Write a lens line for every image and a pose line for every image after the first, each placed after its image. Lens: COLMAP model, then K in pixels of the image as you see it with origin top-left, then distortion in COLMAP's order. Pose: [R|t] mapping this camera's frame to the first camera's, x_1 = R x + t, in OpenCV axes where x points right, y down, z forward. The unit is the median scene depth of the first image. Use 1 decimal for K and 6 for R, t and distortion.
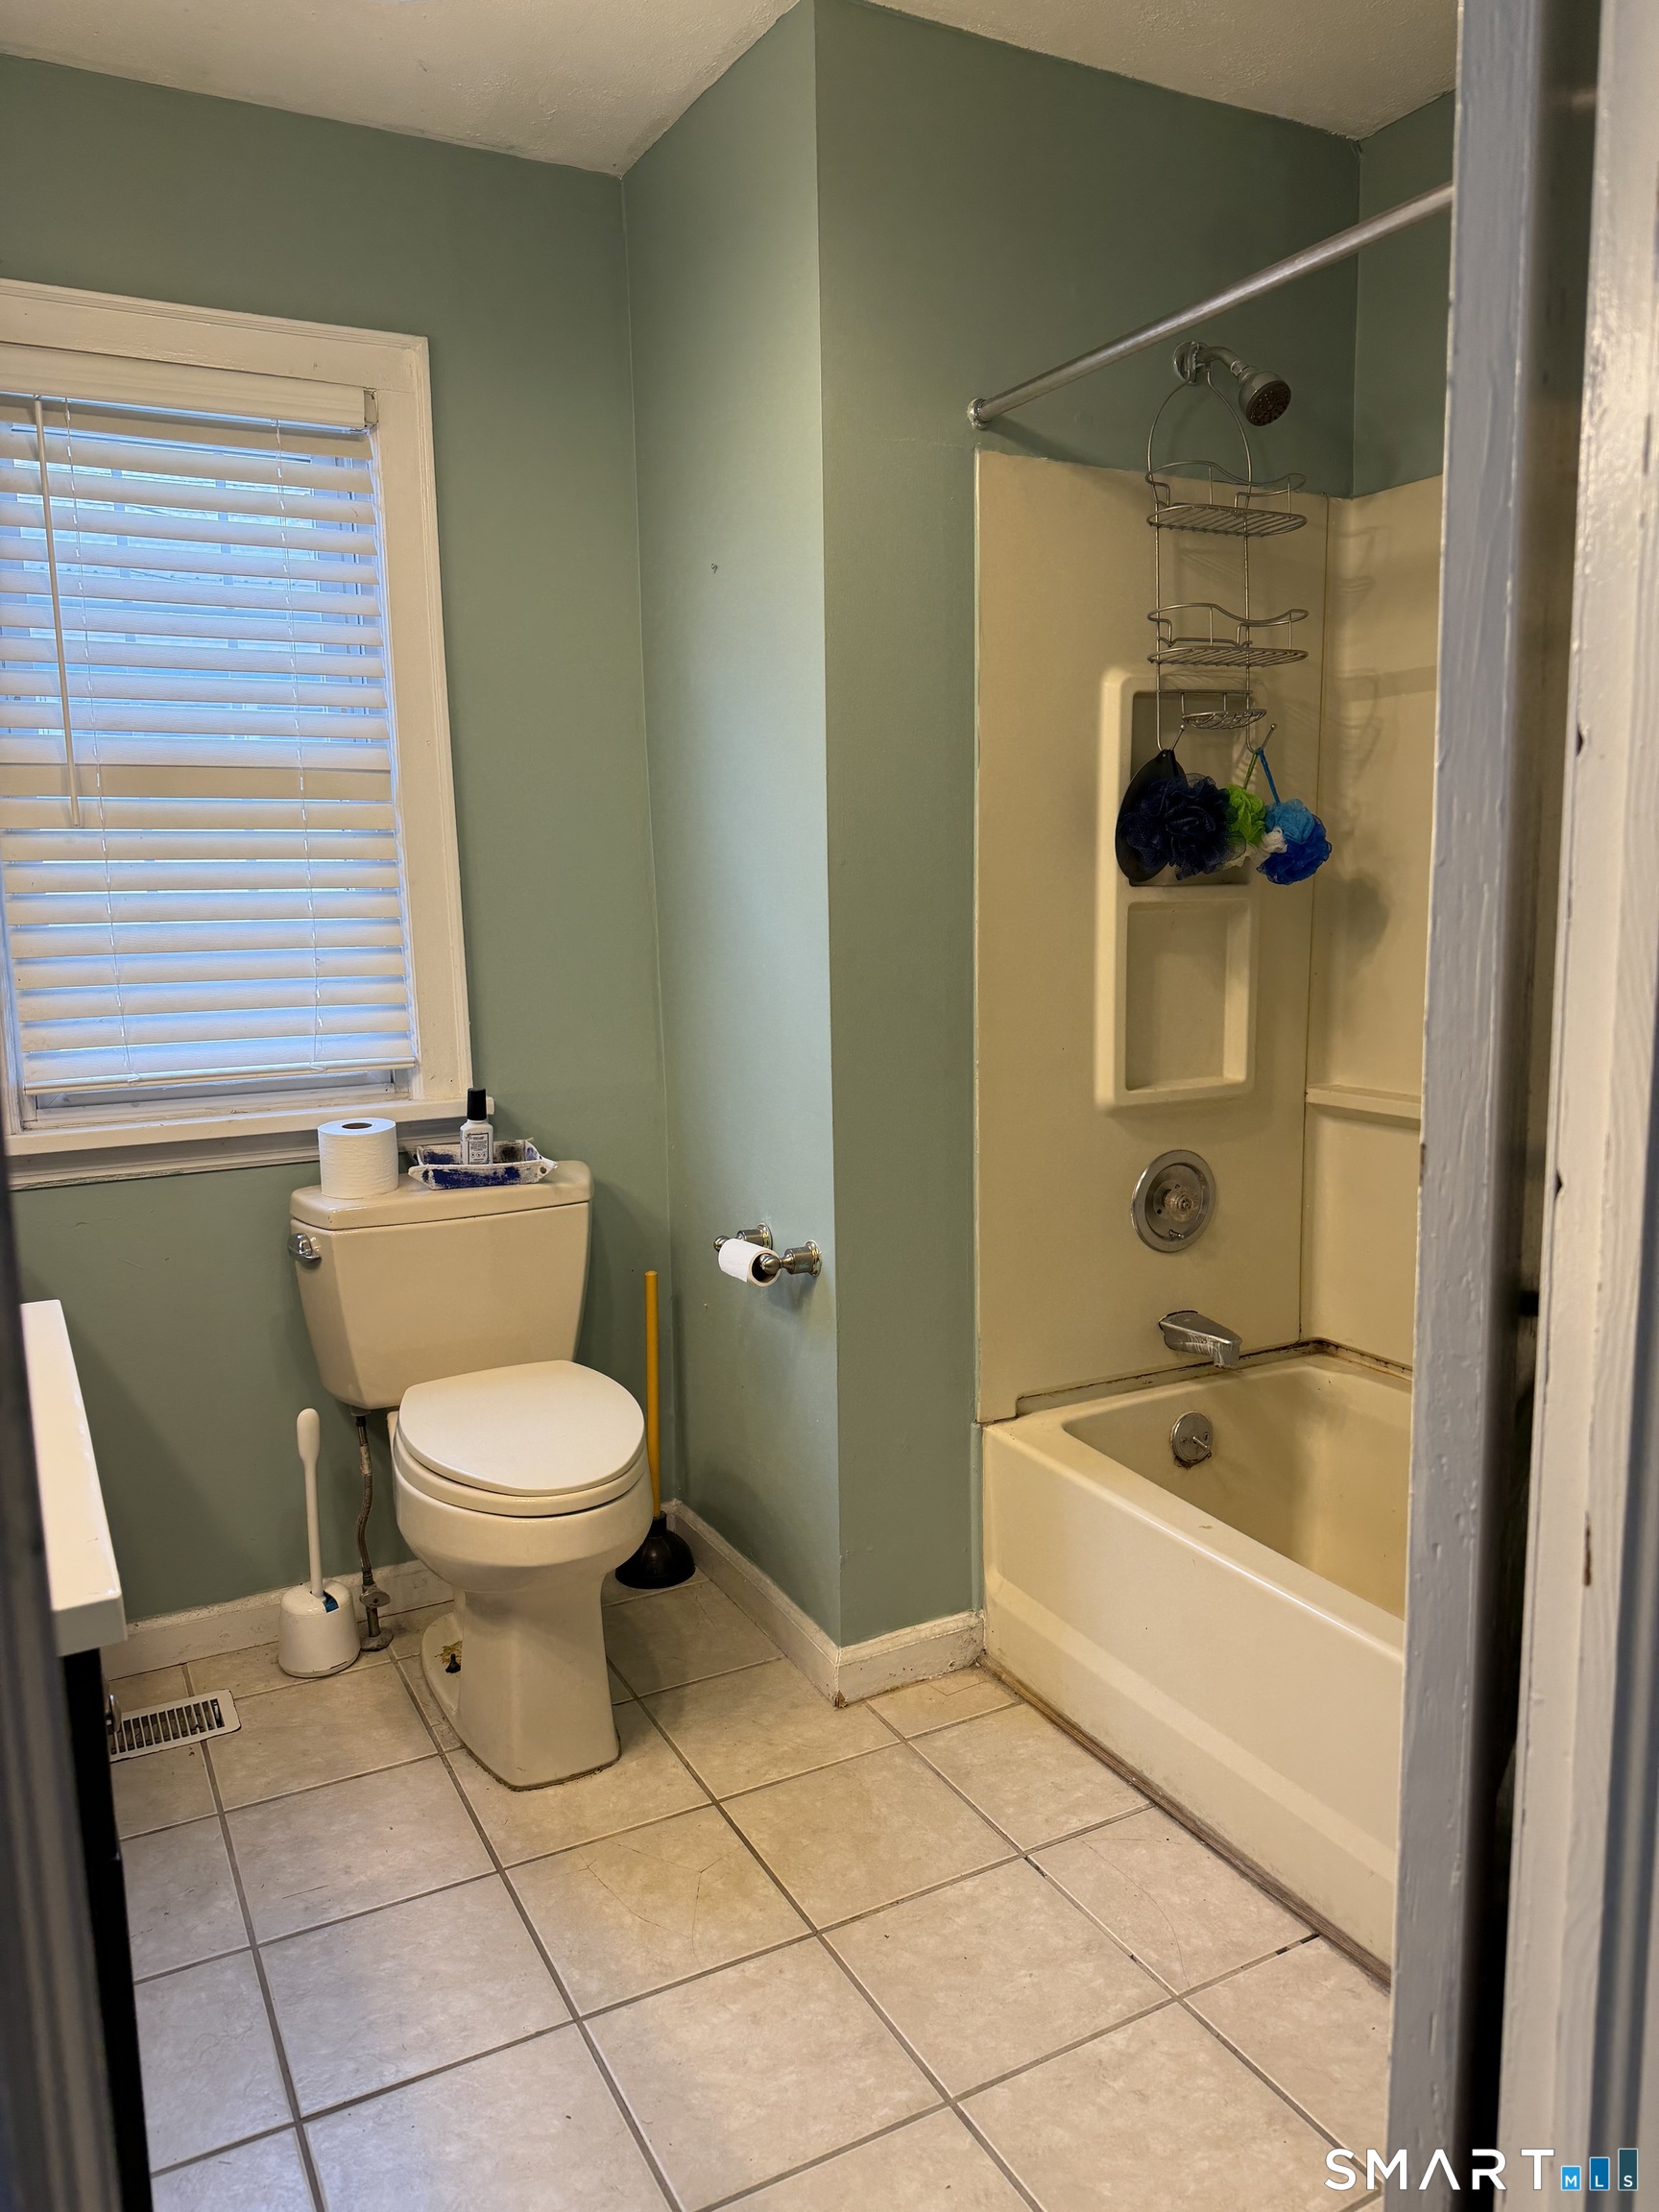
lens RADIAL K [[1566.6, 0, 821.3], [0, 1566.6, 1110.4], [0, 0, 1]] dist [0.027127, -0.026368]
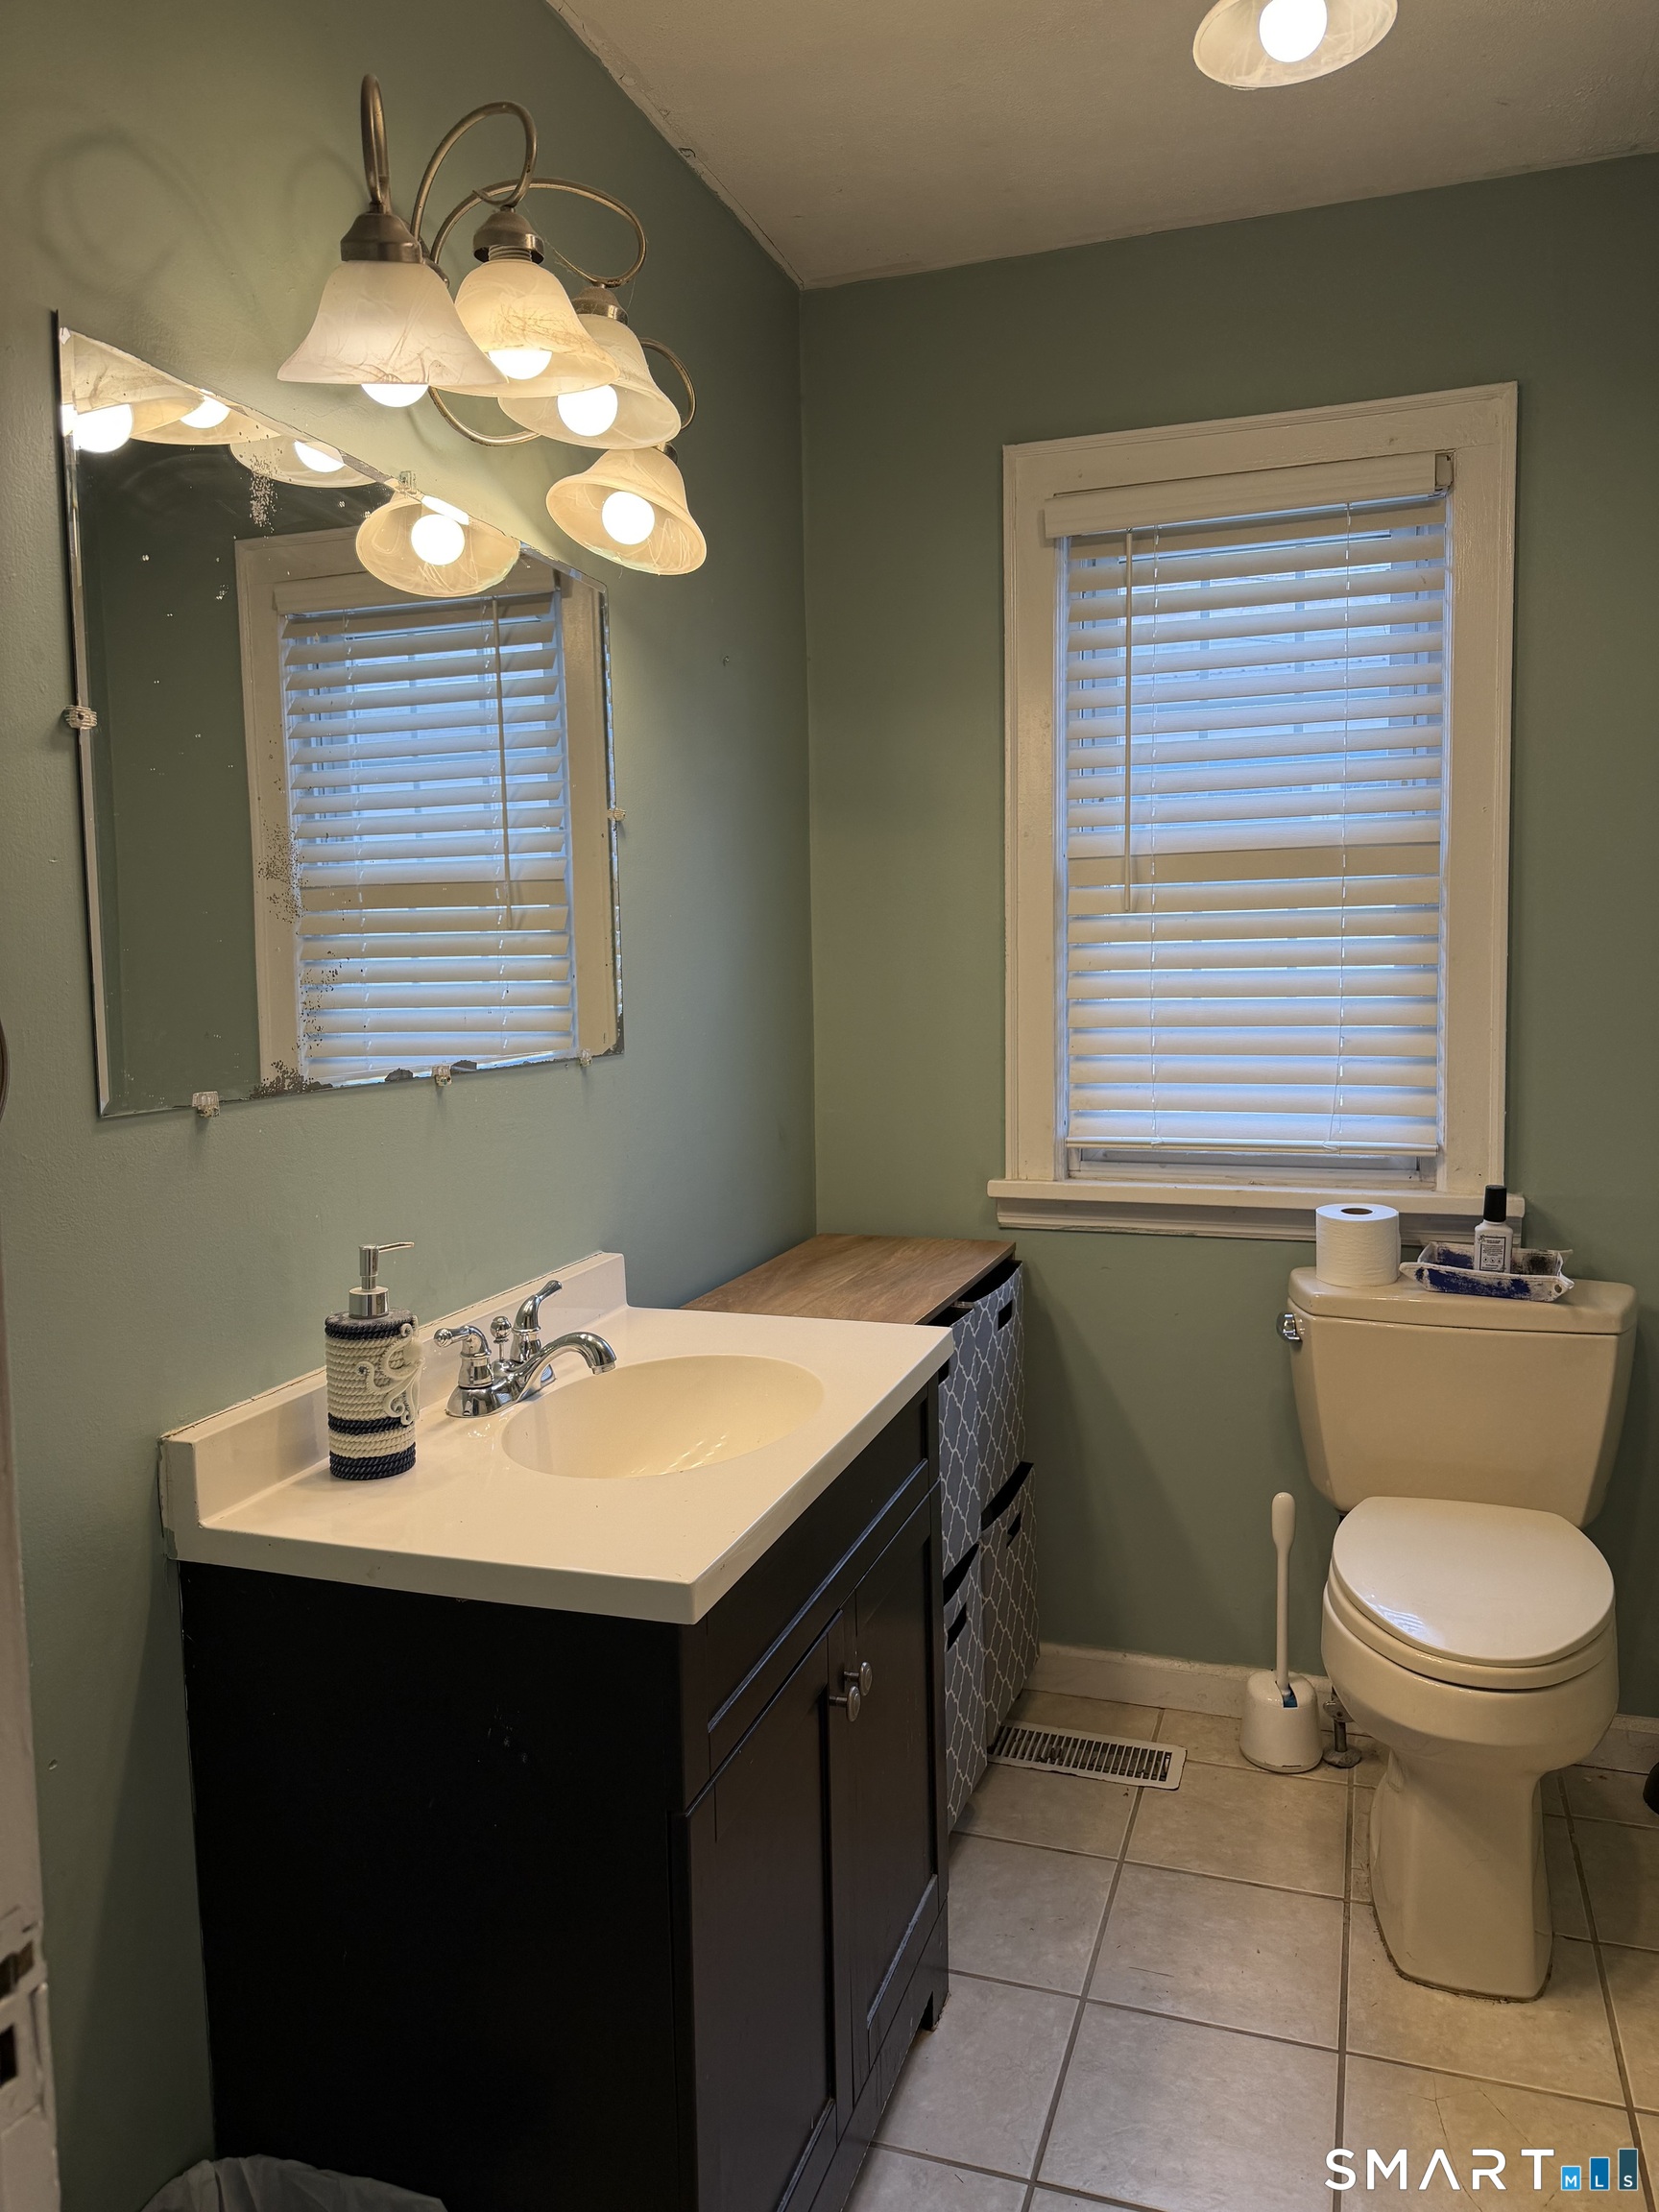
lens RADIAL K [[1566.6, 0, 826.1], [0, 1566.6, 1087.2], [0, 0, 1]] dist [0.027127, -0.026368]
pose [[0.687472, 0.064153, -0.723372, 0.173474], [-0.105540, 0.994341, -0.012118, -0.020032], [0.718501, 0.084676, 0.690352, 0.096910]]
